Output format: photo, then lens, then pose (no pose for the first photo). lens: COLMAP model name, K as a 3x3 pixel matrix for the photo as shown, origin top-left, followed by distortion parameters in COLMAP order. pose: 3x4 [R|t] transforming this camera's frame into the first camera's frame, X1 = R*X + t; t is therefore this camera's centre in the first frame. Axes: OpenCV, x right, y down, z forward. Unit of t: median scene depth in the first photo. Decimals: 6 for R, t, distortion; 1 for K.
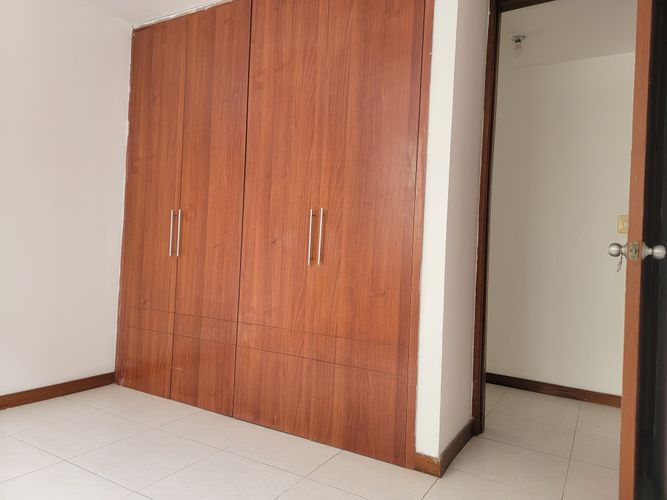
lens RADIAL K [[463.7, 0, 332.9], [0, 463.7, 247.6], [0, 0, 1]] dist [0.034136, 0.000227]
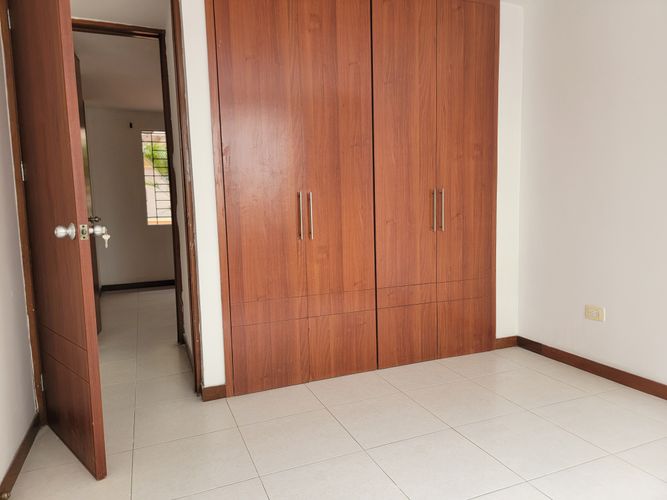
lens RADIAL K [[463.7, 0, 332.3], [0, 463.7, 248.8], [0, 0, 1]] dist [0.034136, 0.000227]
pose [[0.612372, -0.135240, 0.778916, -1.188710], [0.032054, 0.988697, 0.146463, -0.103271], [-0.789919, -0.064722, 0.609786, 0.441784]]
